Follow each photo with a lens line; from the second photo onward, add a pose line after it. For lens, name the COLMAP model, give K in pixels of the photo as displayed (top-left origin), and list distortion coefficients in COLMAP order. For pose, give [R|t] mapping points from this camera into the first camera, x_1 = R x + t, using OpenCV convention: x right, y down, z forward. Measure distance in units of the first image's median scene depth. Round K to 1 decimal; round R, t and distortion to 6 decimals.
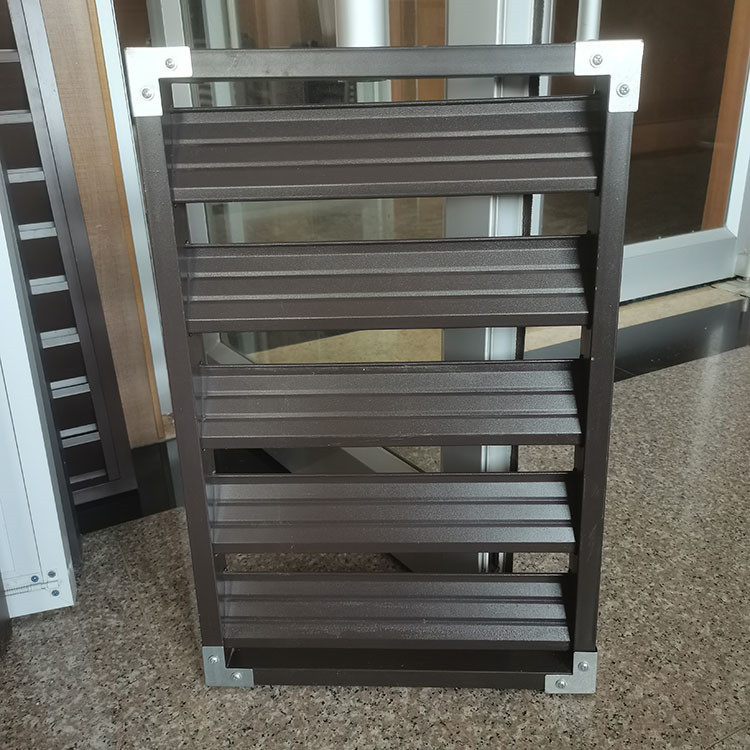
lens RADIAL K [[779.6, 0, 377.9], [0, 779.6, 371.8], [0, 0, 1]] dist [0.002752, 0.000000]
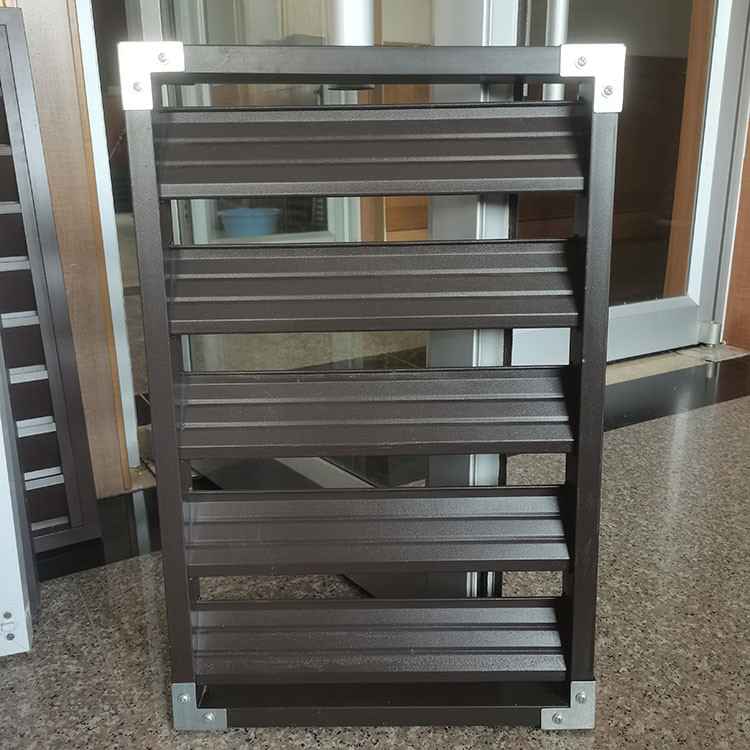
lens RADIAL K [[779.6, 0, 375.9], [0, 779.6, 371.6], [0, 0, 1]] dist [0.002752, 0.000000]
pose [[0.998961, 0.003499, 0.045443, -0.025795], [0.002162, 0.992289, -0.123924, 0.094669], [-0.045526, 0.123894, 0.991251, 0.027200]]
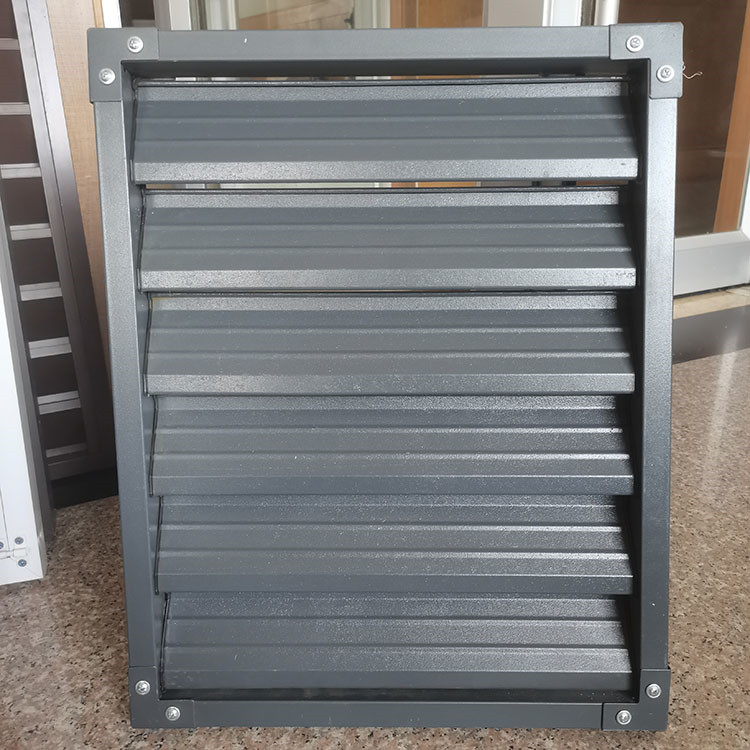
lens RADIAL K [[779.6, 0, 376.7], [0, 779.6, 375.7], [0, 0, 1]] dist [0.002752, 0.000000]
pose [[0.999766, 0.016716, 0.013722, -0.035478], [-0.015940, 0.998370, -0.054804, 0.125917], [-0.014616, 0.054573, 0.998403, 0.121674]]
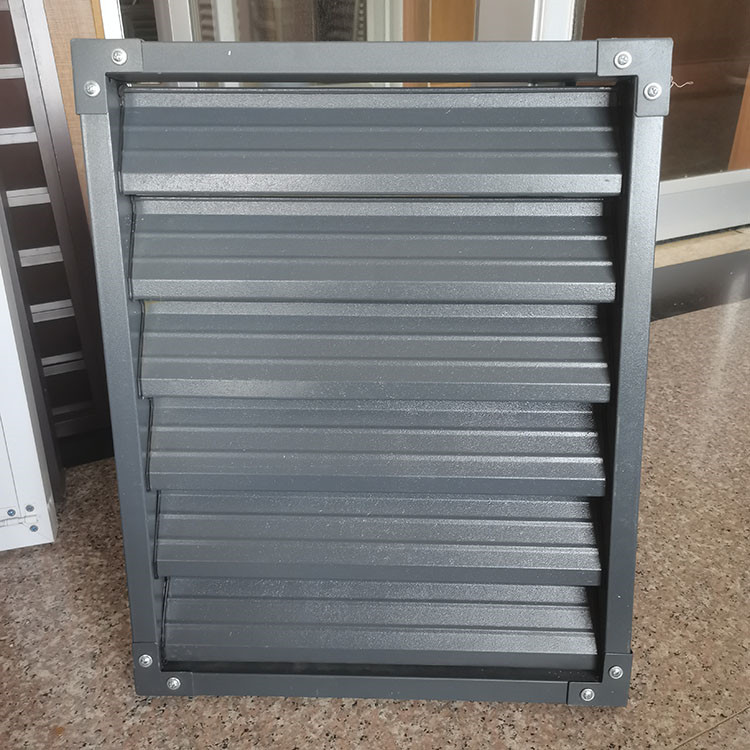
lens RADIAL K [[779.6, 0, 378.5], [0, 779.6, 375.0], [0, 0, 1]] dist [0.002752, 0.000000]
pose [[0.999657, 0.026176, 0.001042, -0.010959], [-0.026187, 0.997471, 0.066071, 0.032507], [0.000690, -0.066076, 0.997814, 0.095958]]
